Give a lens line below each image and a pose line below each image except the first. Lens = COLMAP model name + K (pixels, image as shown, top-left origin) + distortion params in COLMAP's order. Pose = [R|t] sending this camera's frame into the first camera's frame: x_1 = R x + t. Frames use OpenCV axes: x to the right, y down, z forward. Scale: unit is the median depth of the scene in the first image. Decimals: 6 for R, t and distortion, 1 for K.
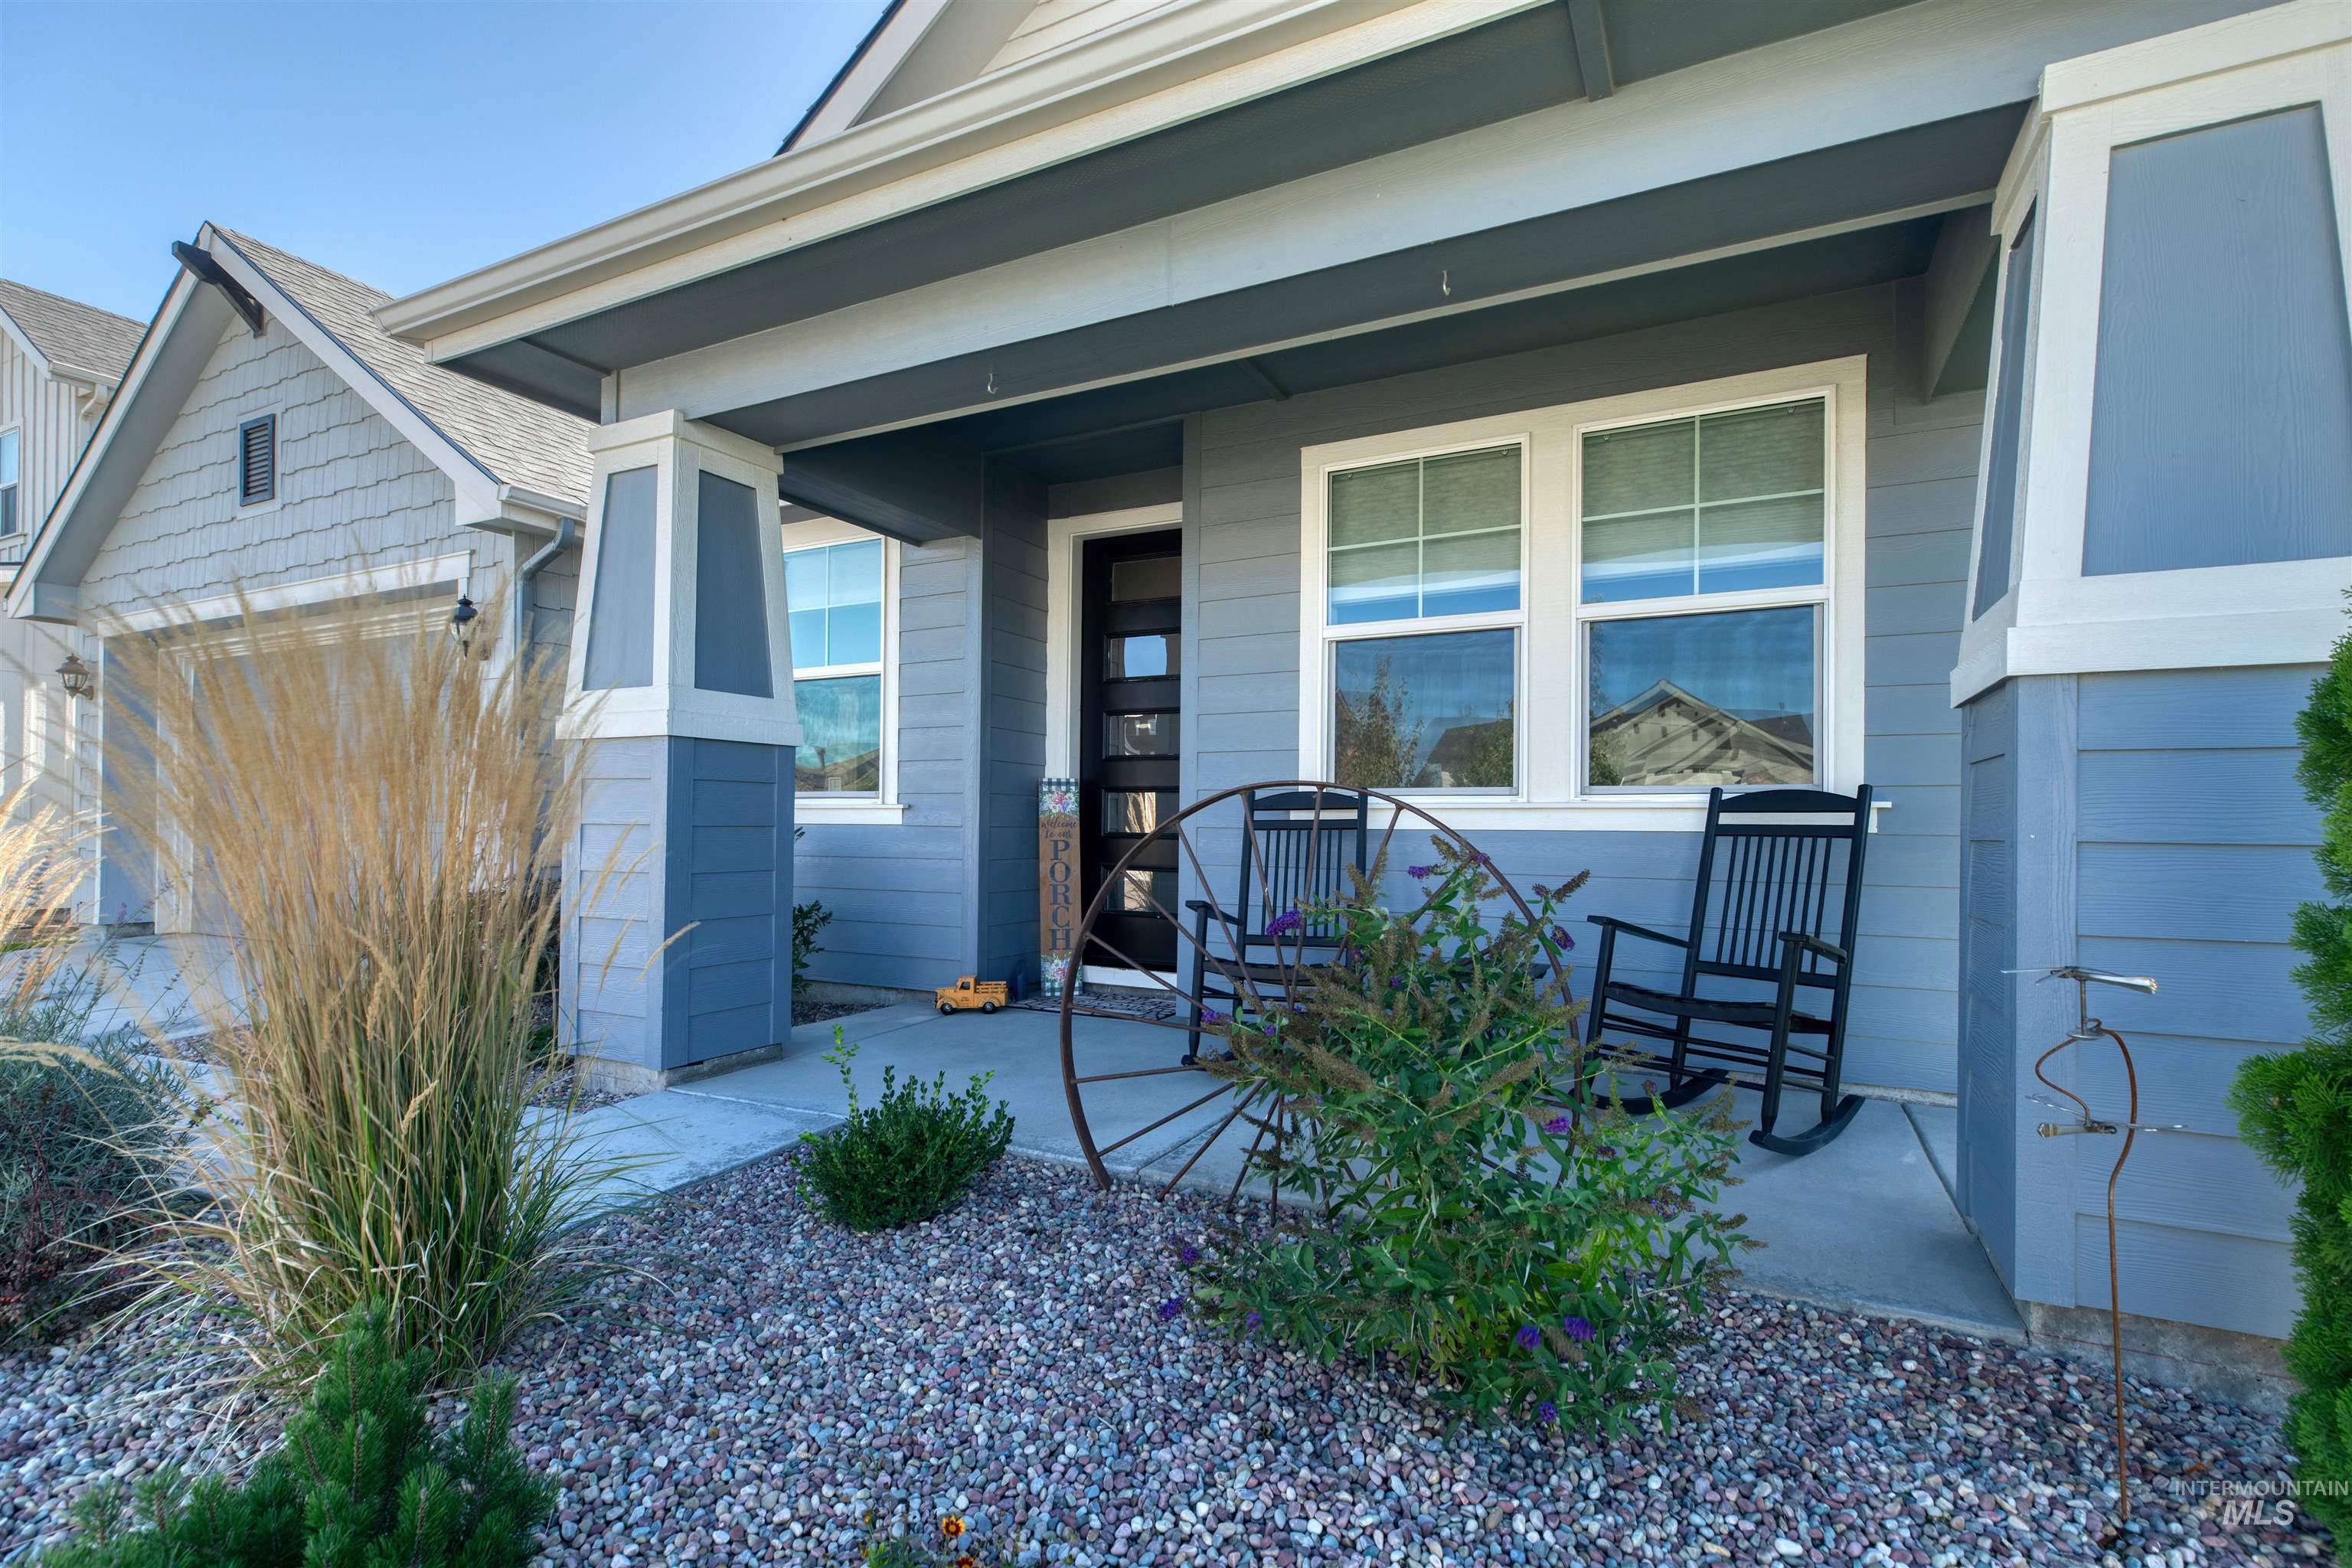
lens RADIAL K [[1066.0, 0, 1183.3], [0, 1066.0, 808.7], [0, 0, 1]] dist [0.005339, -0.000407]
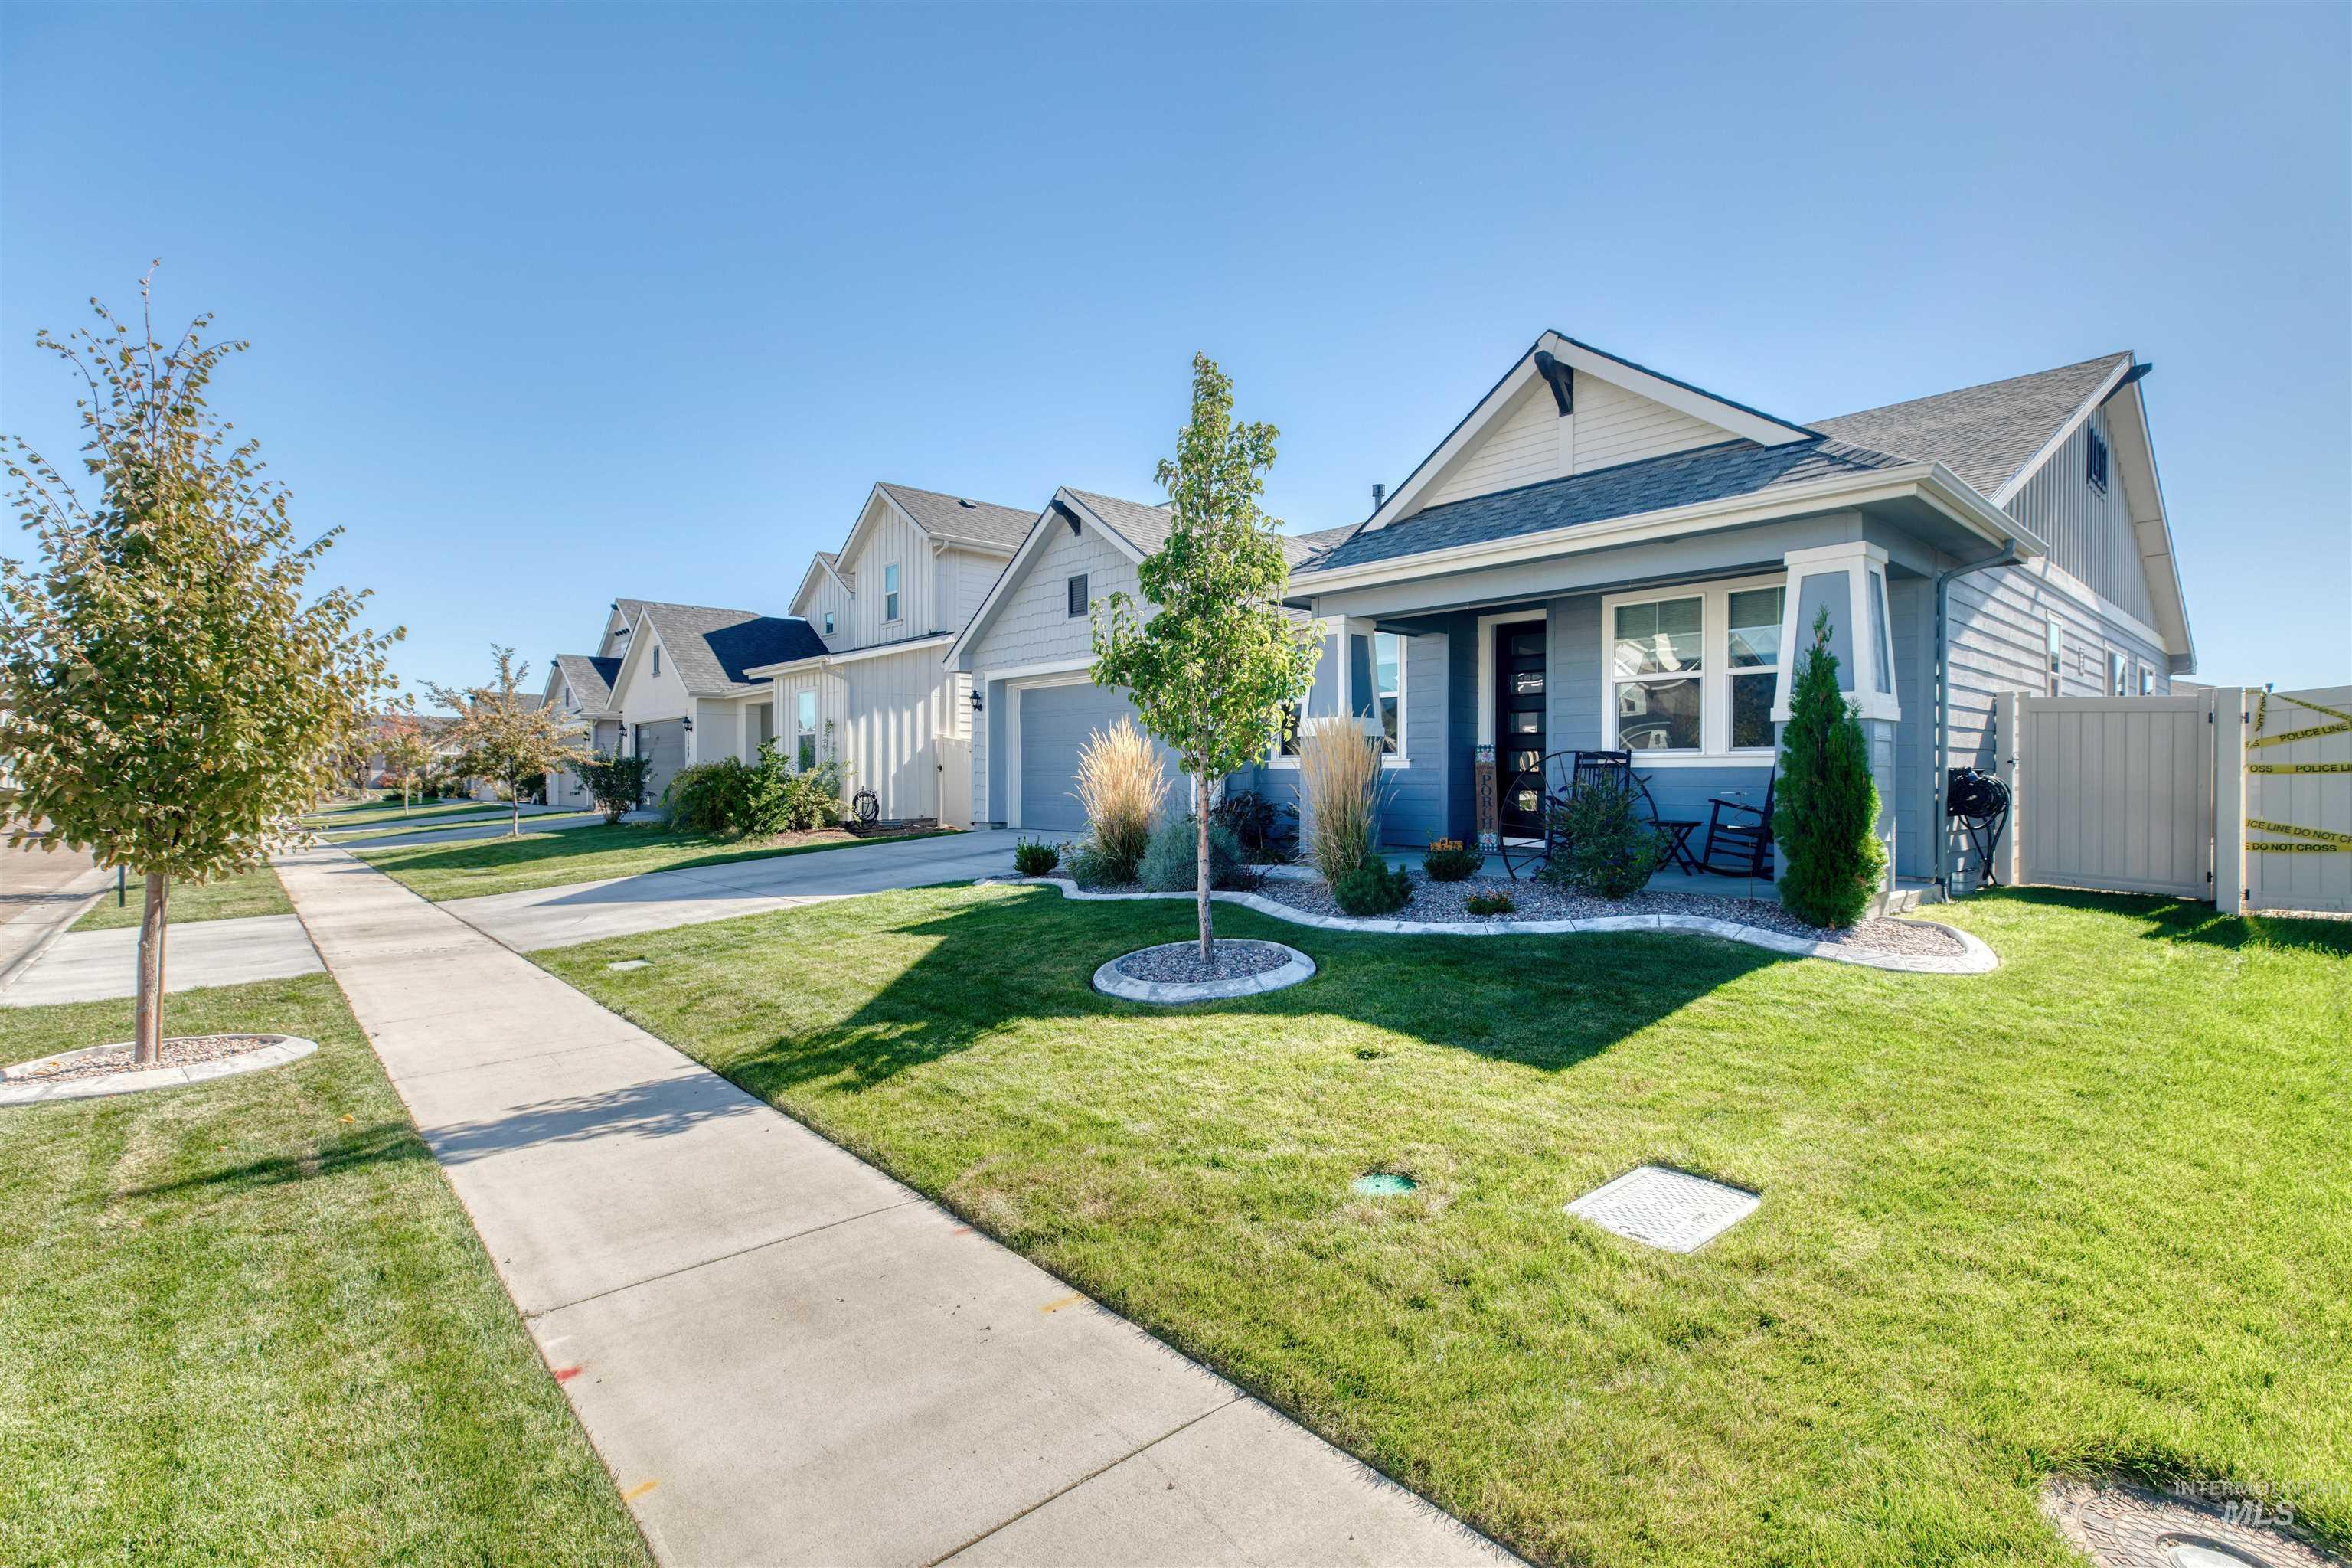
lens RADIAL K [[1056.1, 0, 1176.2], [0, 1056.1, 763.4], [0, 0, 1]] dist [0.002344, -0.000516]
pose [[0.933949, -0.009331, -0.357285, 0.068373], [0.010288, 0.999947, 0.000778, -0.001161], [0.357259, -0.004402, 0.933995, -1.434697]]
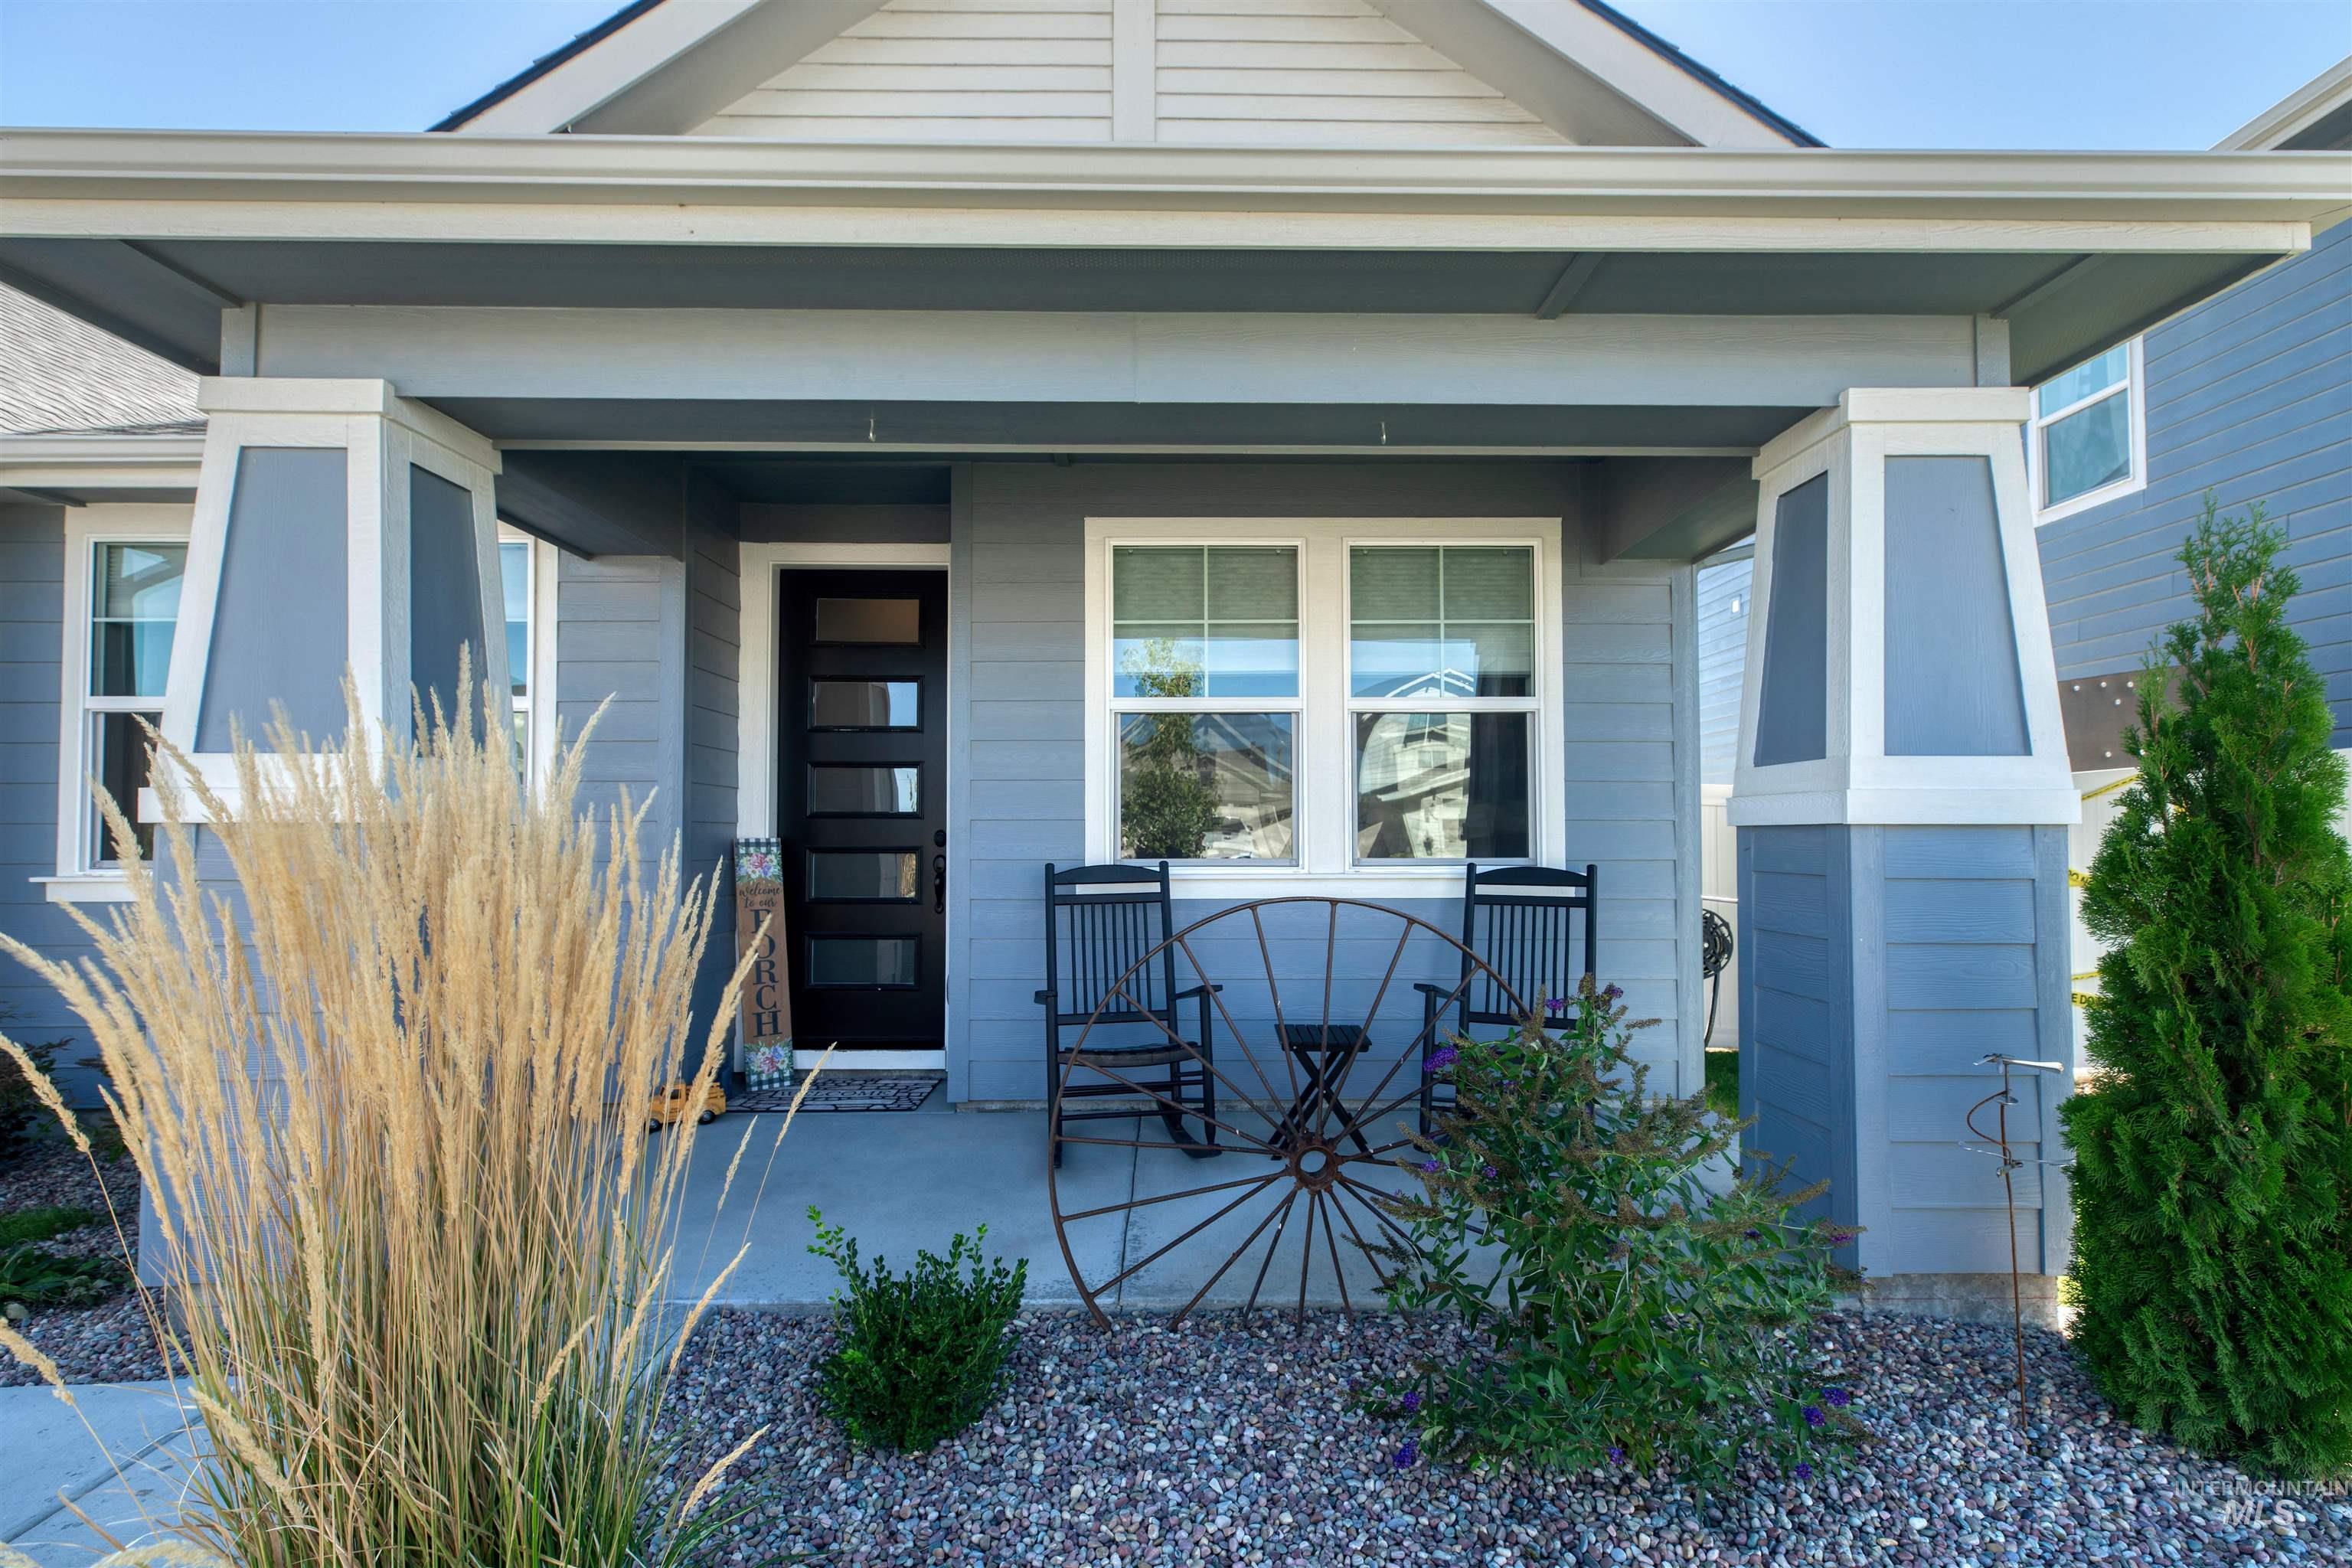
lens RADIAL K [[1070.2, 0, 1179.8], [0, 1070.2, 798.1], [0, 0, 1]] dist [0.004386, -0.000080]
pose [[0.885841, 0.004939, 0.463962, -0.289312], [0.002223, 0.999887, -0.014889, -0.063380], [-0.463983, 0.014221, 0.885730, 0.077818]]
